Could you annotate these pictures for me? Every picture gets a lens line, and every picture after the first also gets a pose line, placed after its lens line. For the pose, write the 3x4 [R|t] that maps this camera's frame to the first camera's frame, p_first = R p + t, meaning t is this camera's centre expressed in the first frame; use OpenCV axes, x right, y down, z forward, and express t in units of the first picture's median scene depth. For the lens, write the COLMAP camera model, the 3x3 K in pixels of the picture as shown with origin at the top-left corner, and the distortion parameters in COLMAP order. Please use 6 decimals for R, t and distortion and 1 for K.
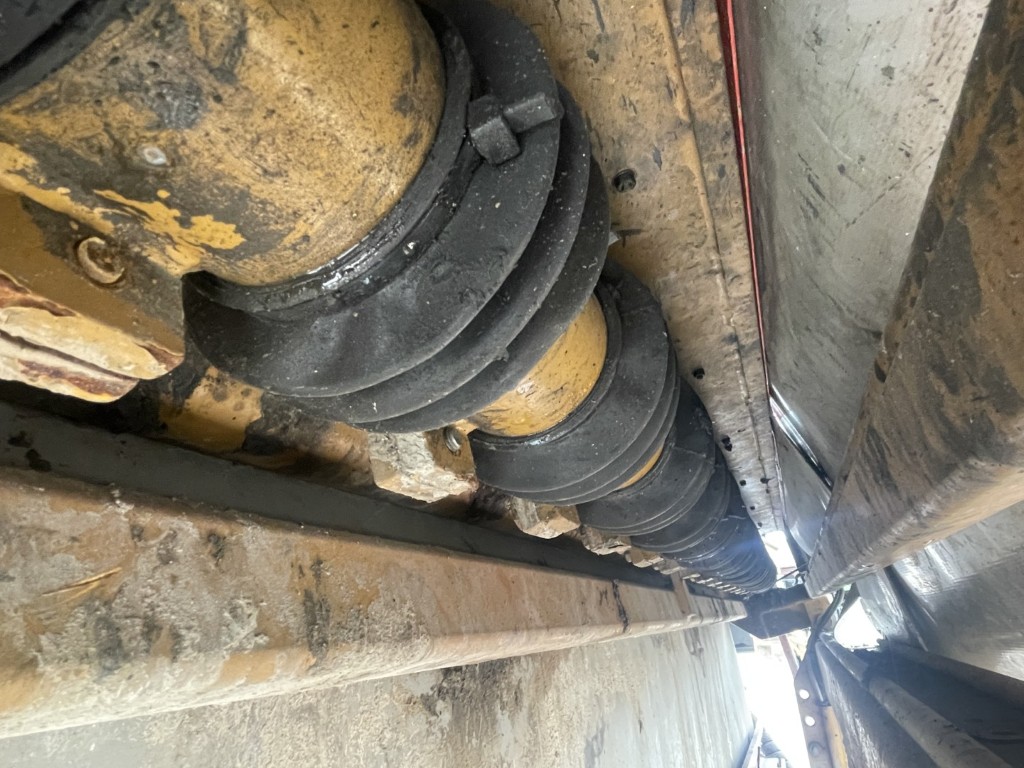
lens RADIAL K [[630.0, 0, 517.0], [0, 630.0, 387.5], [0, 0, 1]] dist [0.005944, 0.000667]
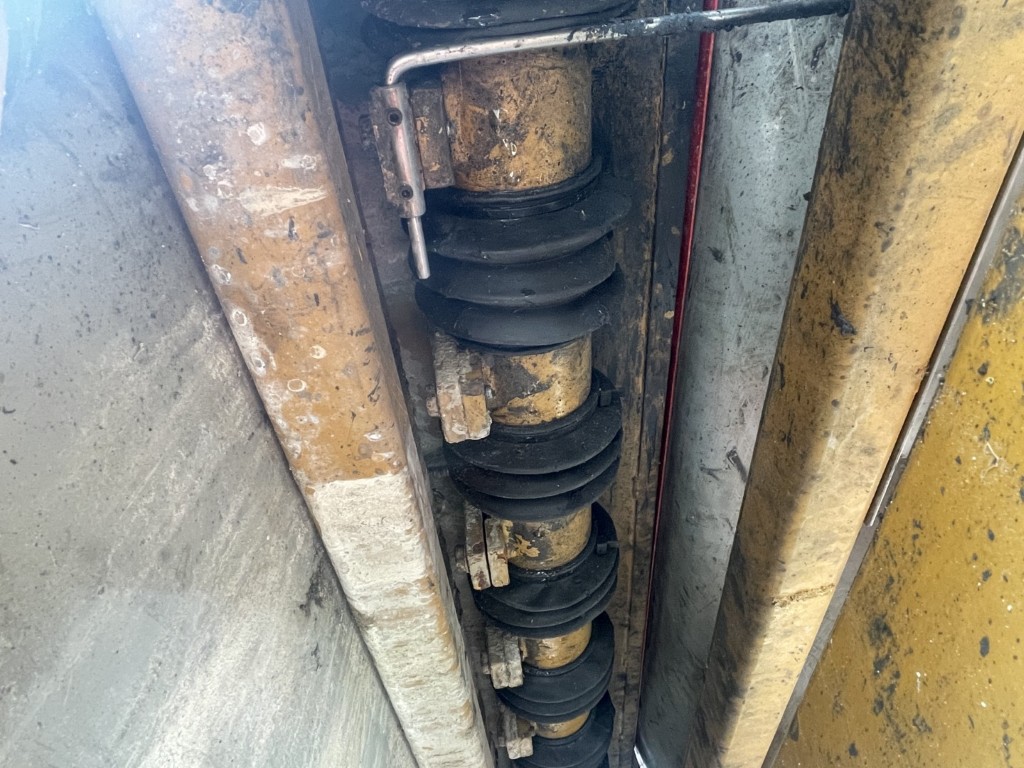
lens RADIAL K [[630.0, 0, 507.2], [0, 630.0, 386.3], [0, 0, 1]] dist [0.005944, 0.000667]
pose [[0.940743, 0.329439, 0.080447, -0.488611], [-0.243874, 0.822054, -0.514542, 0.347722], [-0.235642, 0.464433, 0.853683, -0.998149]]
